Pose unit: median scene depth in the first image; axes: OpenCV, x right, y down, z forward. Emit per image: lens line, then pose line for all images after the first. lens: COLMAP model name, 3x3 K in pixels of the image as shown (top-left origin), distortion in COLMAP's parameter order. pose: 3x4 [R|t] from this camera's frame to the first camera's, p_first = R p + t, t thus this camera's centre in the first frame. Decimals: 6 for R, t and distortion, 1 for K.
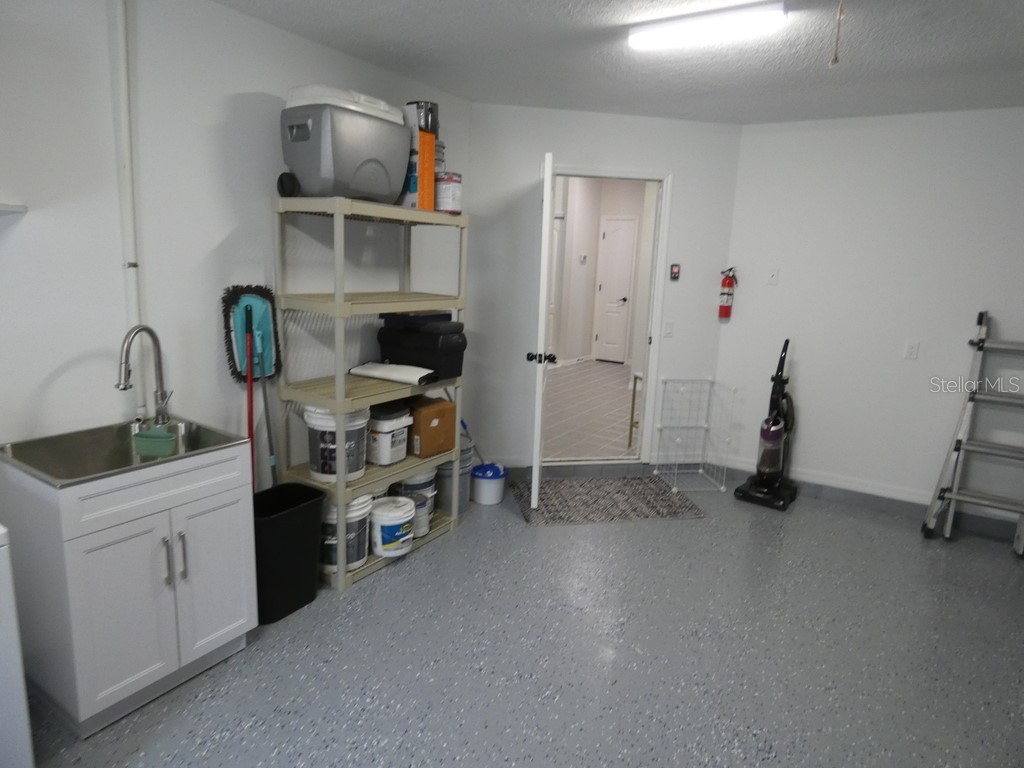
lens RADIAL K [[610.2, 0, 515.3], [0, 610.2, 383.2], [0, 0, 1]] dist [-0.003184, -0.006857]
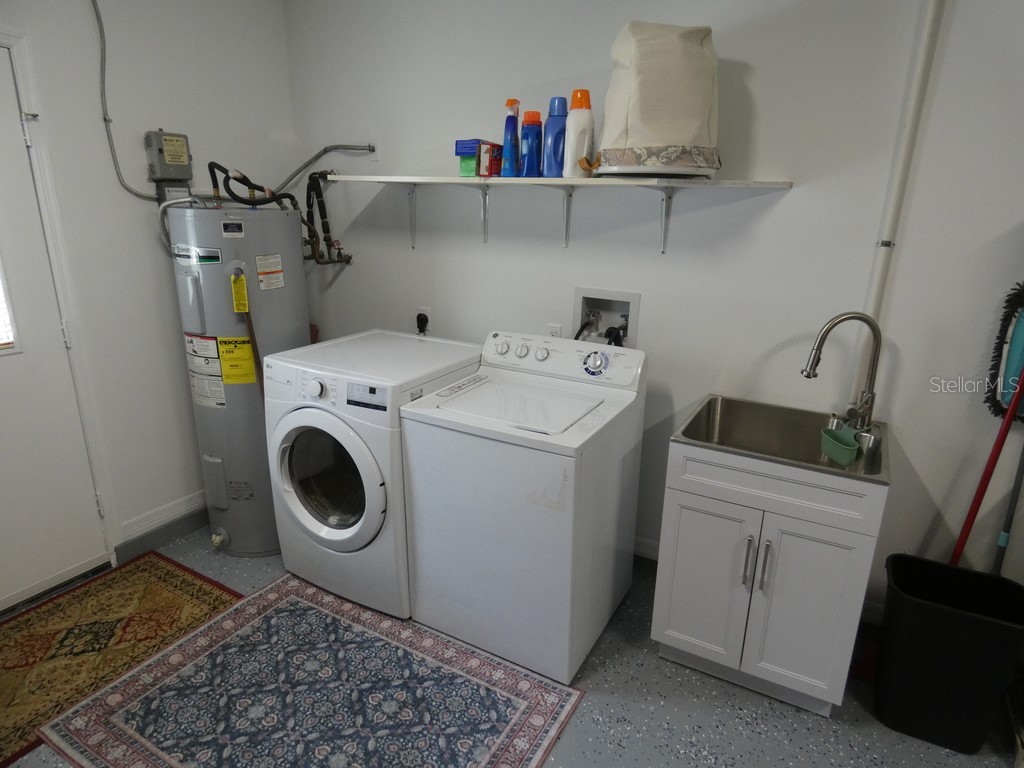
lens RADIAL K [[610.2, 0, 515.1], [0, 610.2, 380.4], [0, 0, 1]] dist [-0.003184, -0.006857]
pose [[0.055151, 0.246298, -0.967624, 0.232872], [-0.211813, 0.949928, 0.229721, -0.103355], [0.975753, 0.192286, 0.104559, 0.464272]]
